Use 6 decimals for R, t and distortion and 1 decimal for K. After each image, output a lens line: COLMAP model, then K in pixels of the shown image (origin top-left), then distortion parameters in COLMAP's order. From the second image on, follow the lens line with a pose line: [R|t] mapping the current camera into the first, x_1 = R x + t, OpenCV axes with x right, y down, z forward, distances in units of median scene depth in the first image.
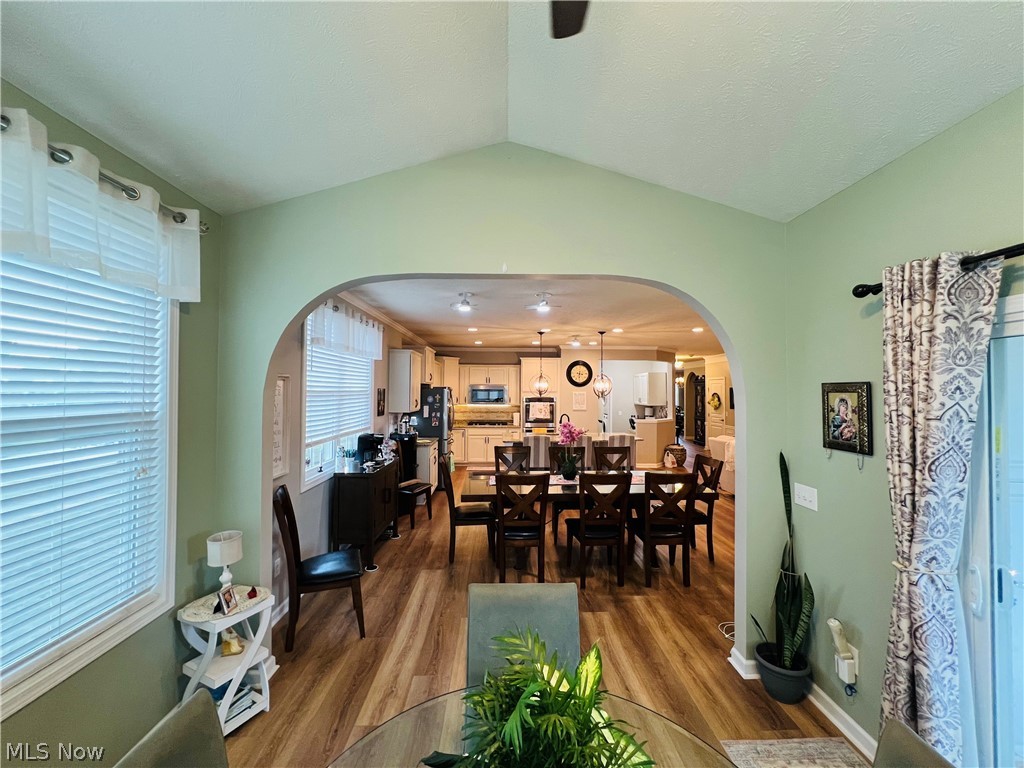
lens RADIAL K [[409.2, 0, 512.0], [0, 409.2, 384.0], [0, 0, 1]] dist [-0.000076, 0.000546]
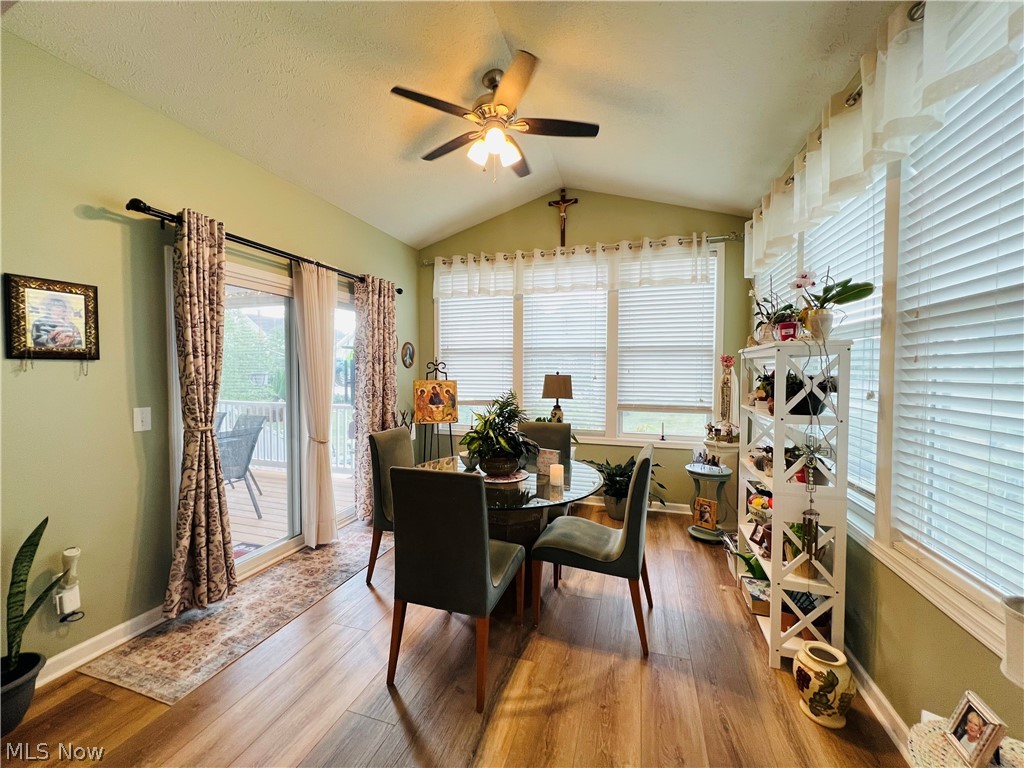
lens RADIAL K [[409.2, 0, 512.0], [0, 409.2, 384.0], [0, 0, 1]] dist [-0.000076, 0.000546]
pose [[-0.944737, -0.018890, 0.327284, -0.409323], [-0.012477, 0.999687, 0.021684, 0.195419], [-0.327592, 0.016402, -0.944677, 1.582635]]
